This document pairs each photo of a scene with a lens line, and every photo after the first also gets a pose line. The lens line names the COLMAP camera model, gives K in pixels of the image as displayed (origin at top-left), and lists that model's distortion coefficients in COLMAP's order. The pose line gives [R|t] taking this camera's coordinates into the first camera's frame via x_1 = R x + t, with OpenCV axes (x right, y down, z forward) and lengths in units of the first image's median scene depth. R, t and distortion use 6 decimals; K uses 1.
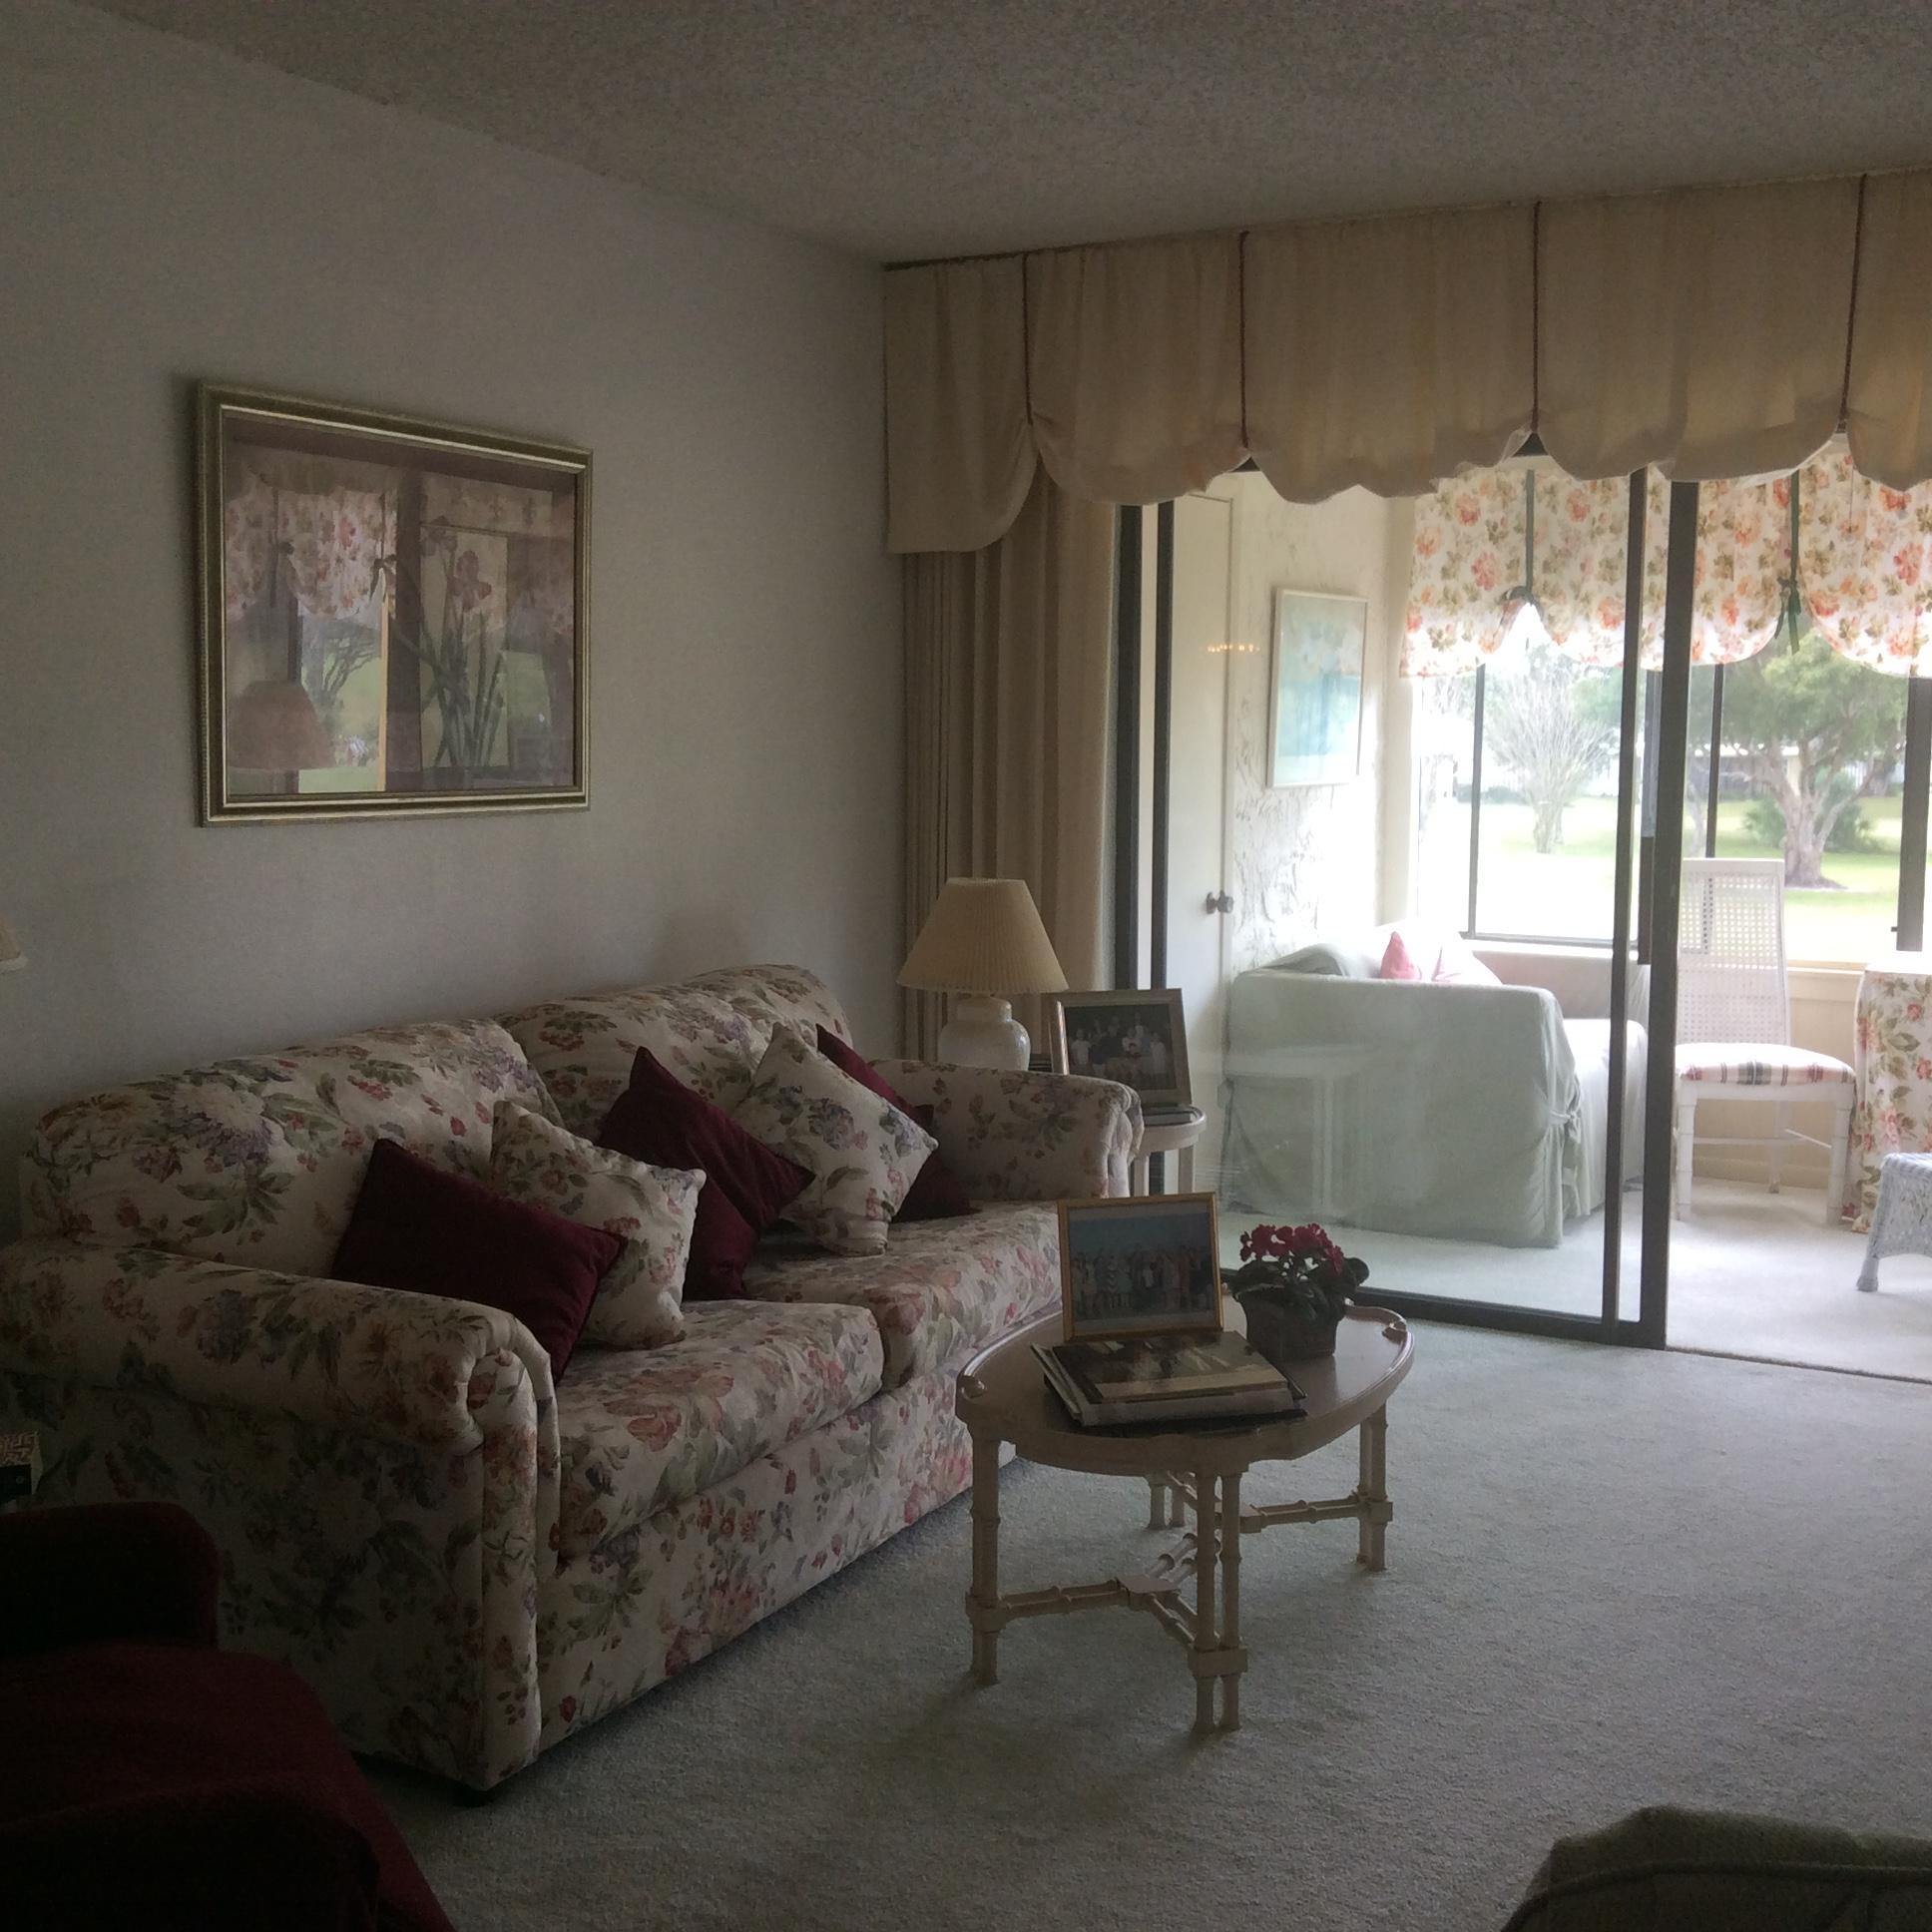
lens RADIAL K [[2389.0, 0, 967.3], [0, 2389.0, 874.0], [0, 0, 1]] dist [0.203938, -0.517480]
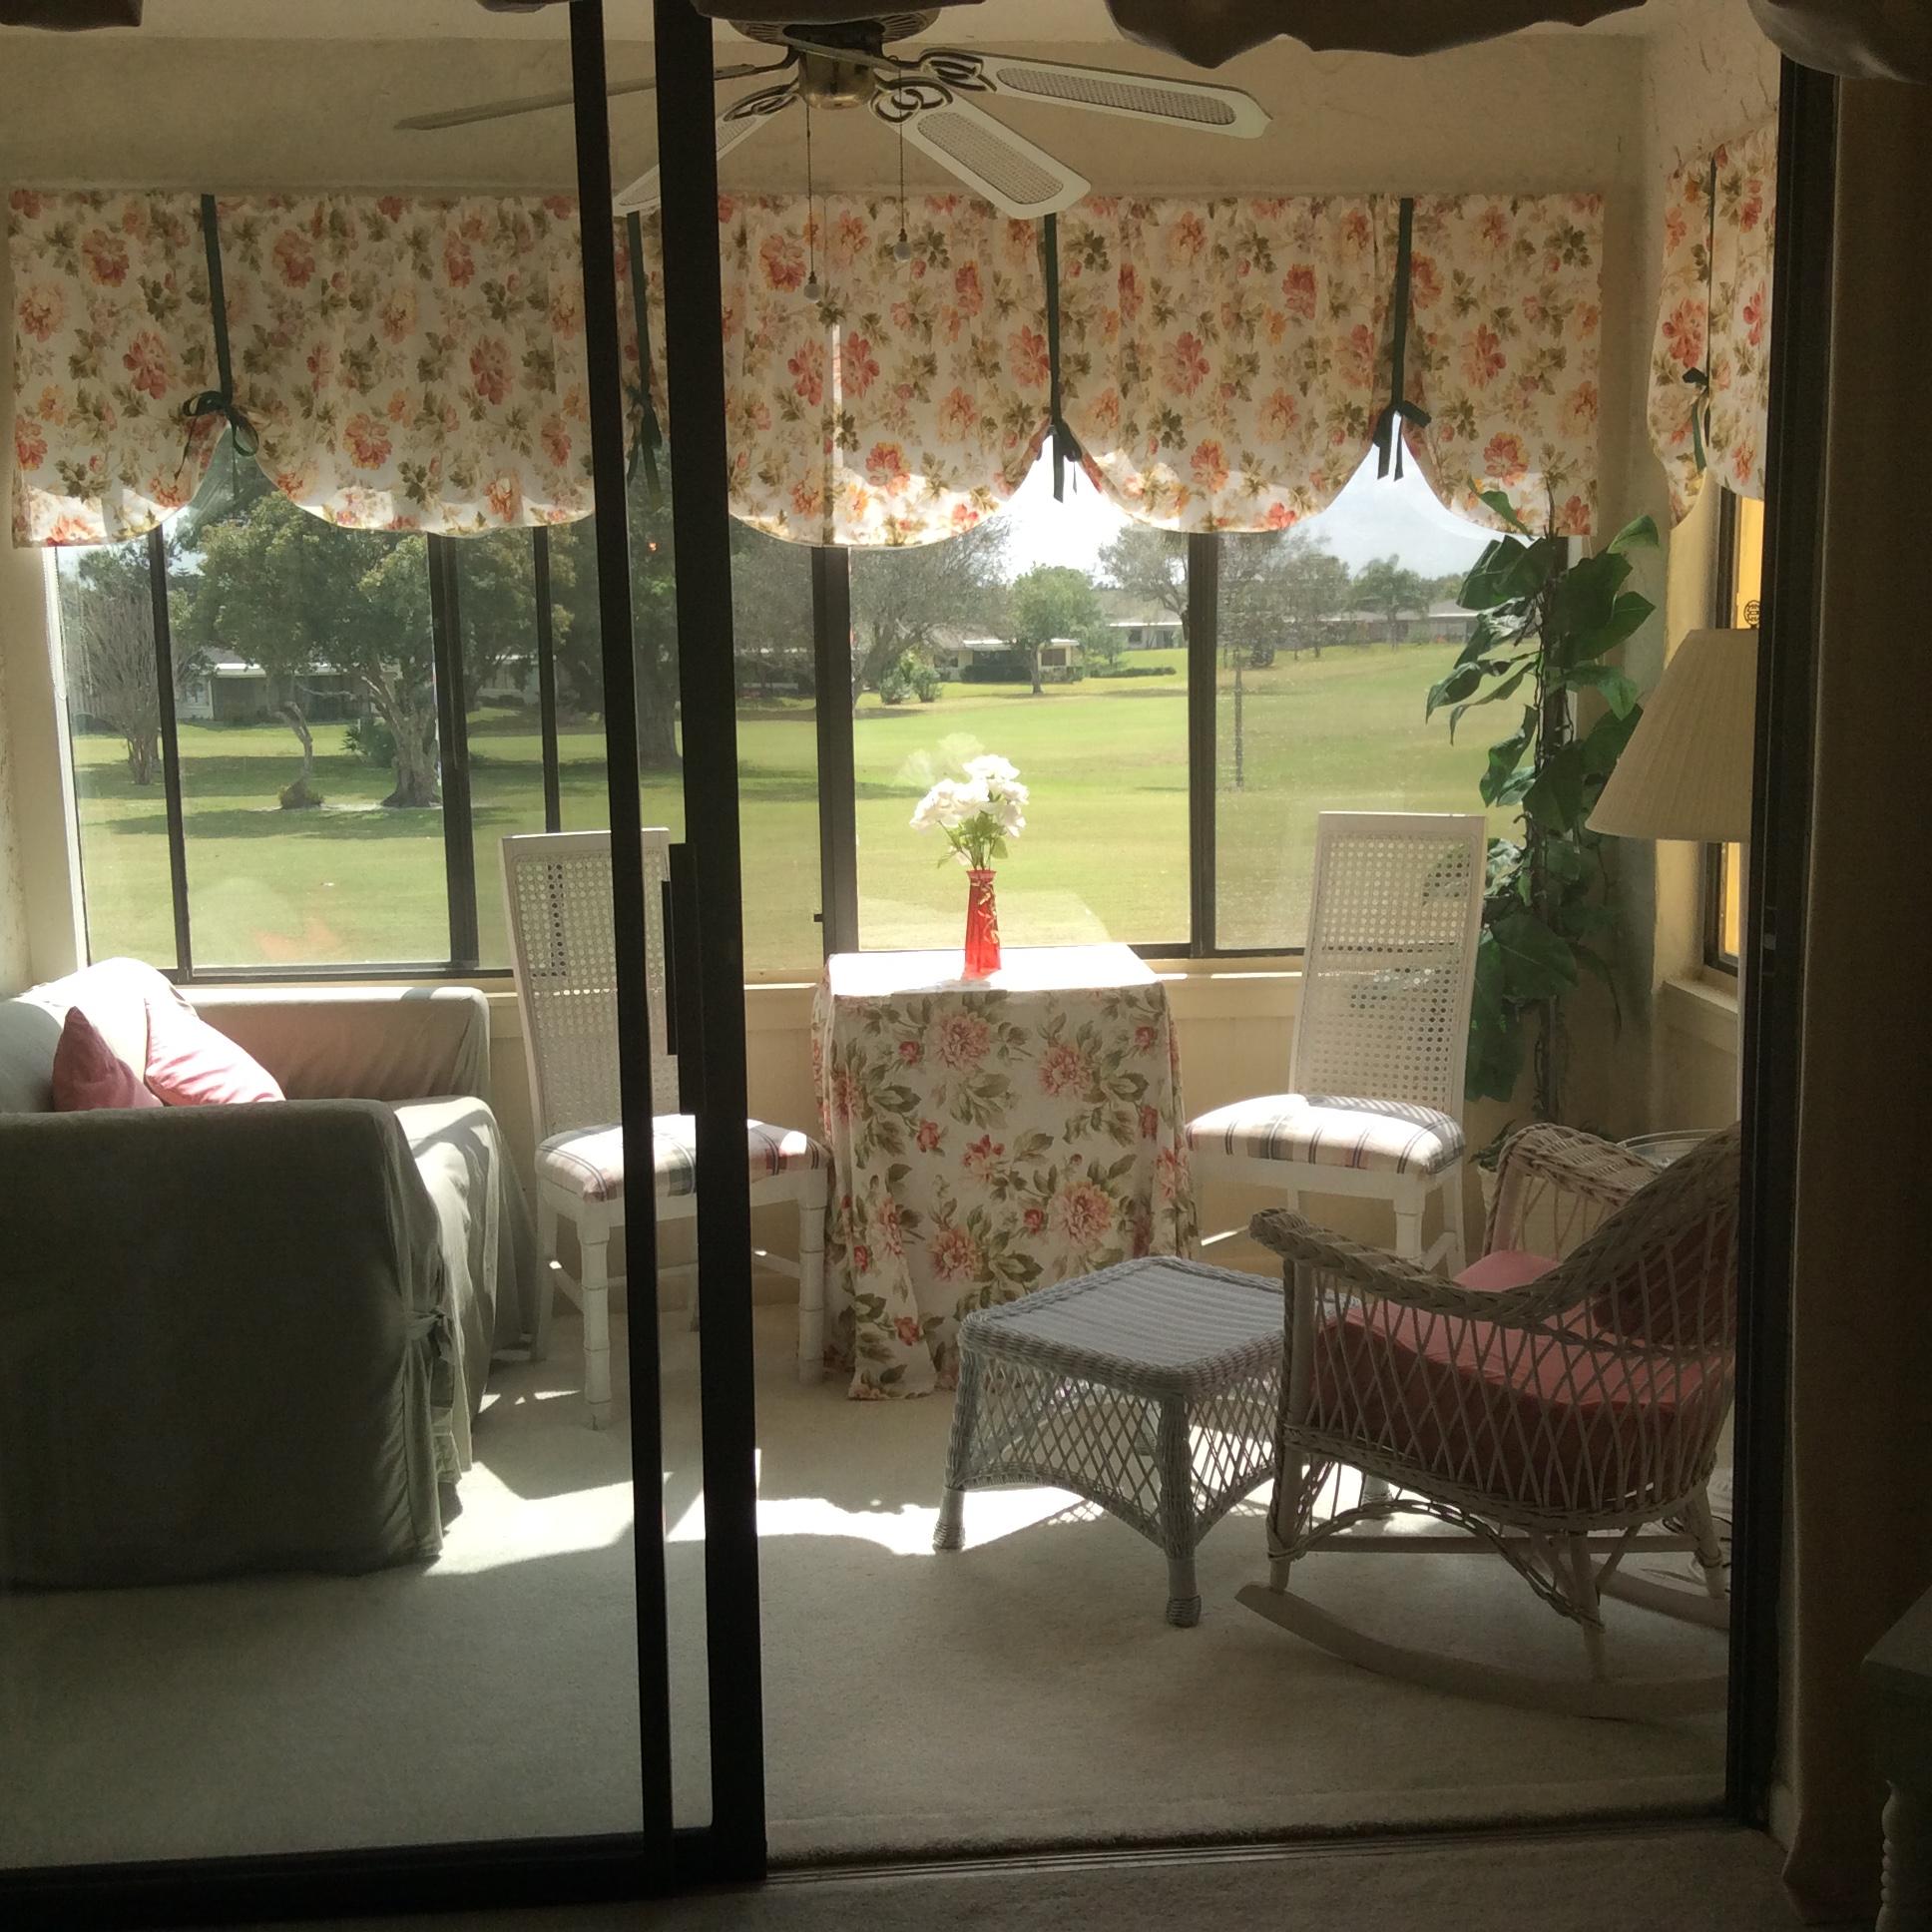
lens RADIAL K [[2331.1, 0, 966.9], [0, 2331.1, 1016.5], [0, 0, 1]] dist [0.173841, -0.352768]
pose [[0.839025, -0.109087, 0.533045, 0.080320], [0.058147, 0.992062, 0.111500, -0.029641], [-0.540976, -0.062556, 0.838708, 0.579082]]
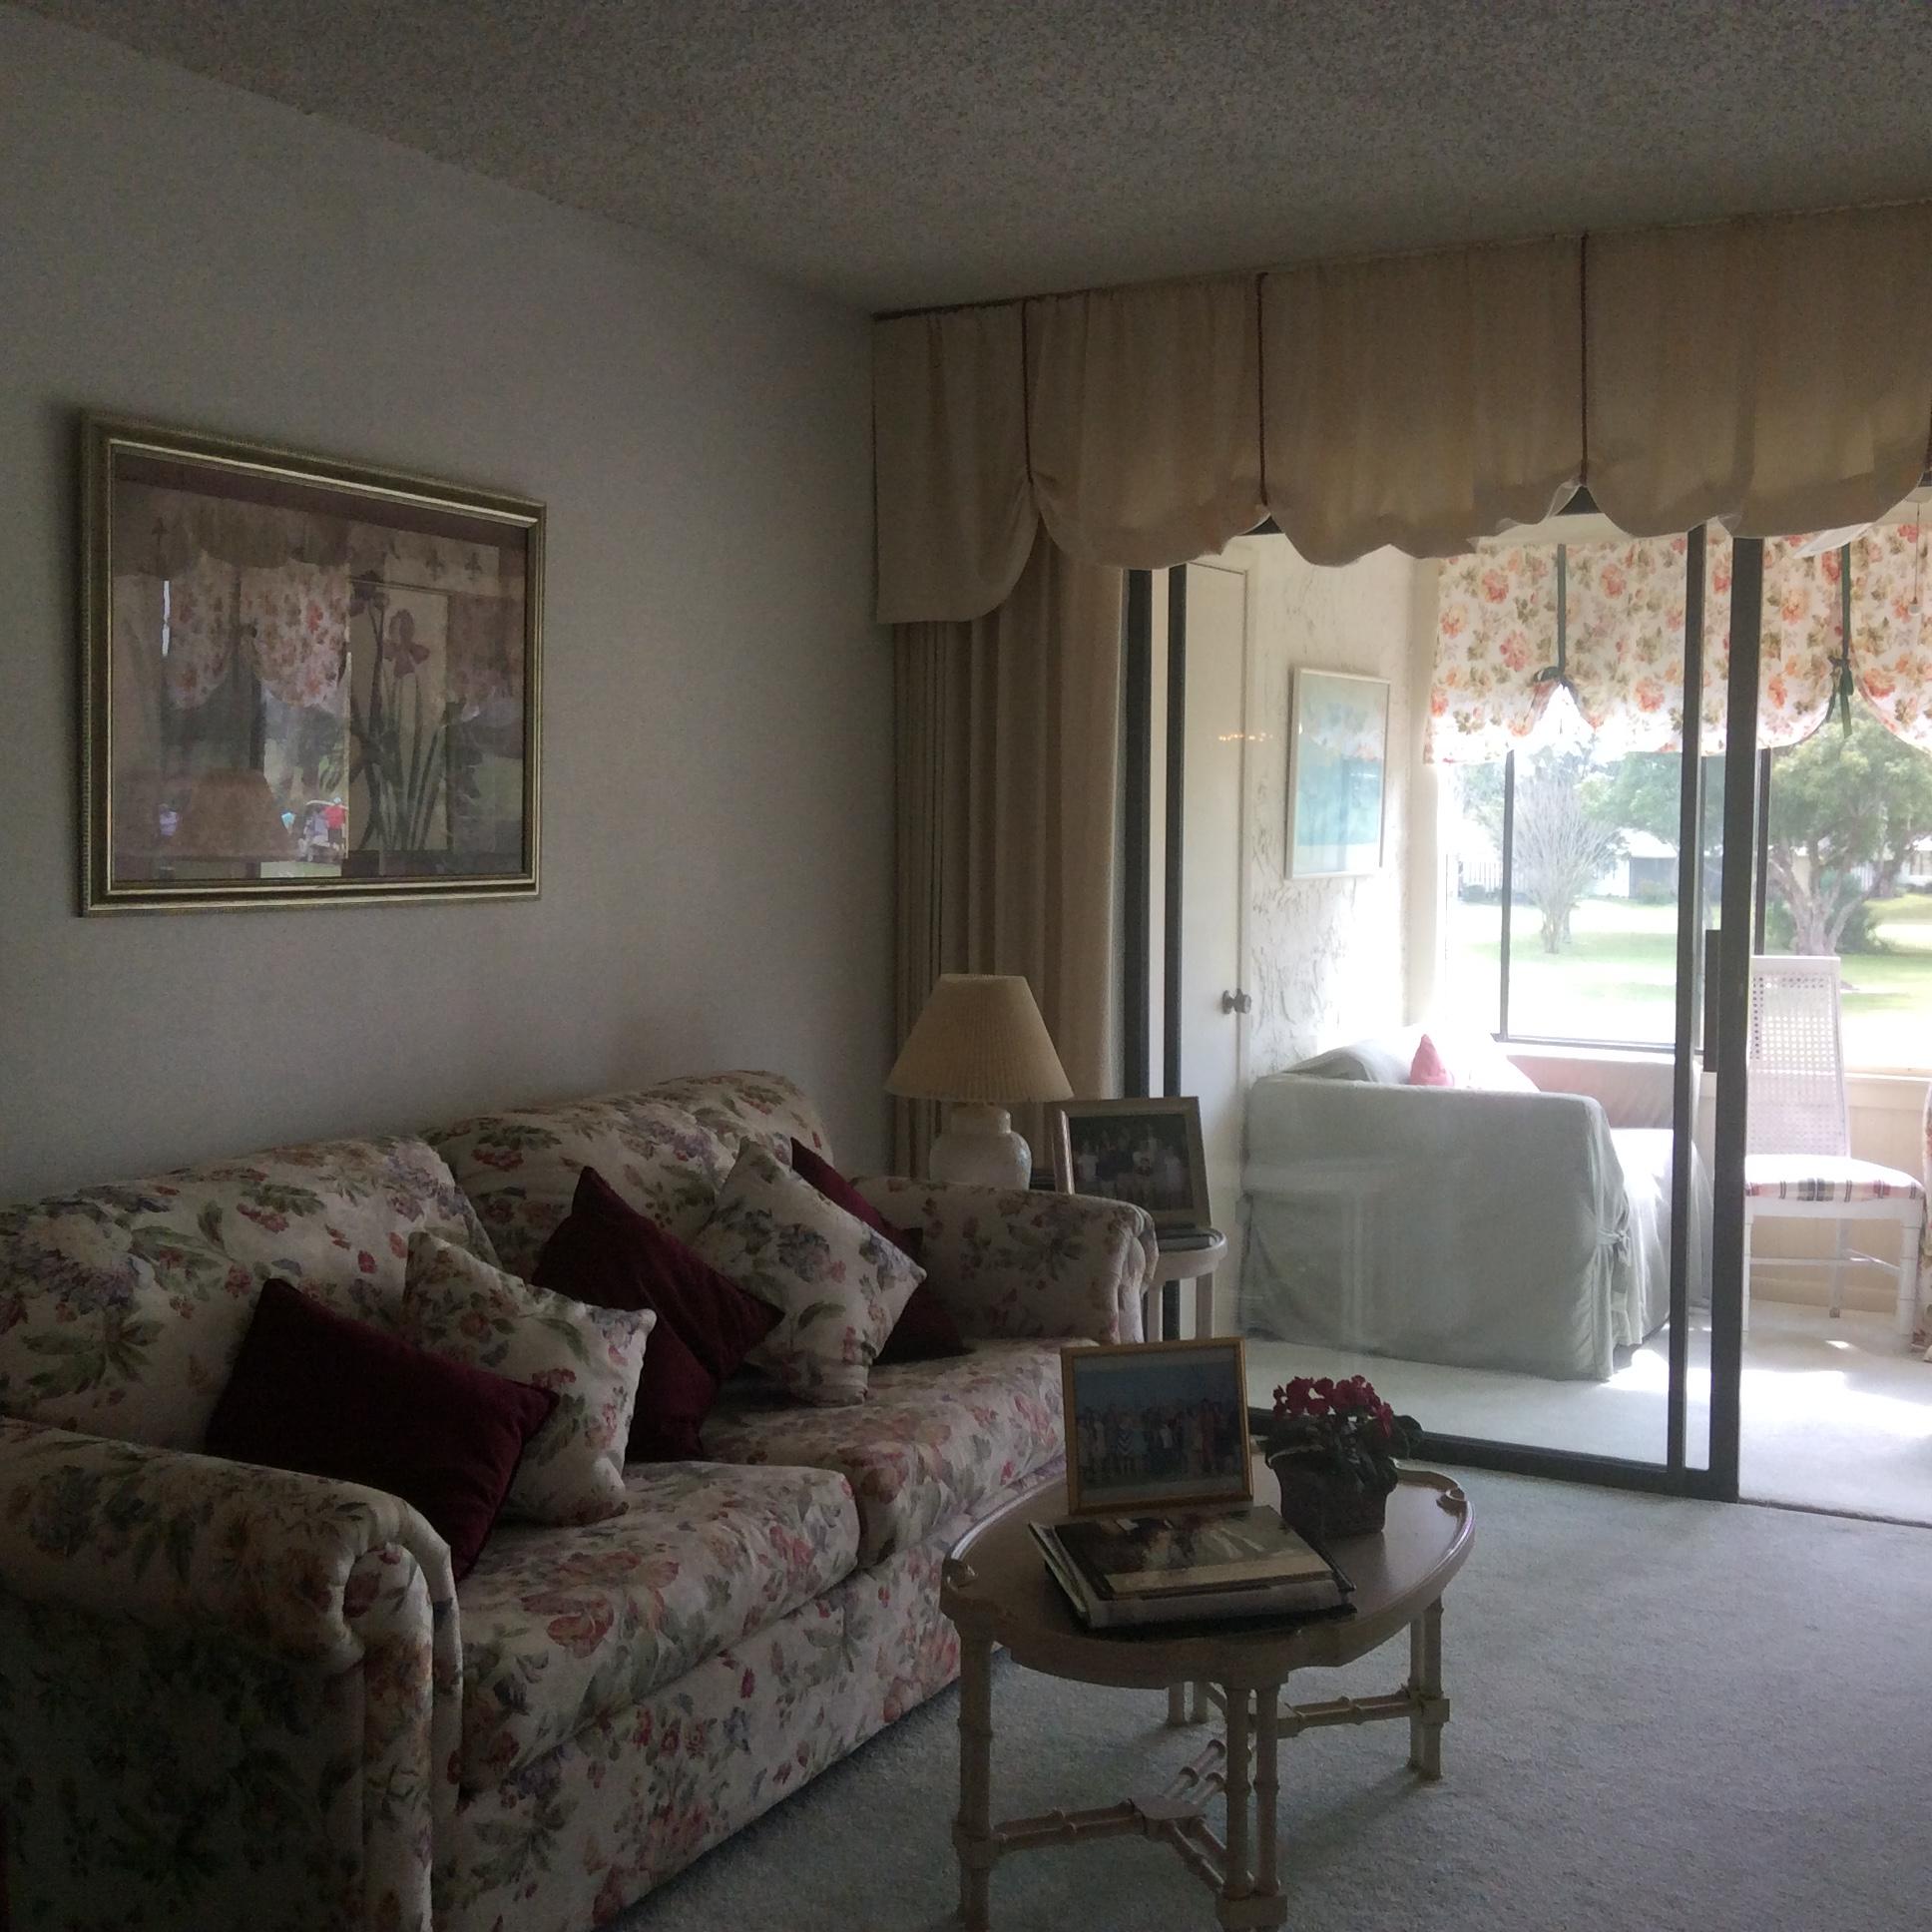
lens RADIAL K [[2389.0, 0, 967.3], [0, 2389.0, 874.0], [0, 0, 1]] dist [0.203938, -0.517480]
pose [[0.999996, -0.000331, -0.002634, 0.004560], [0.000221, 0.999134, -0.041612, 0.001287], [0.002645, 0.041611, 0.999130, 0.089778]]
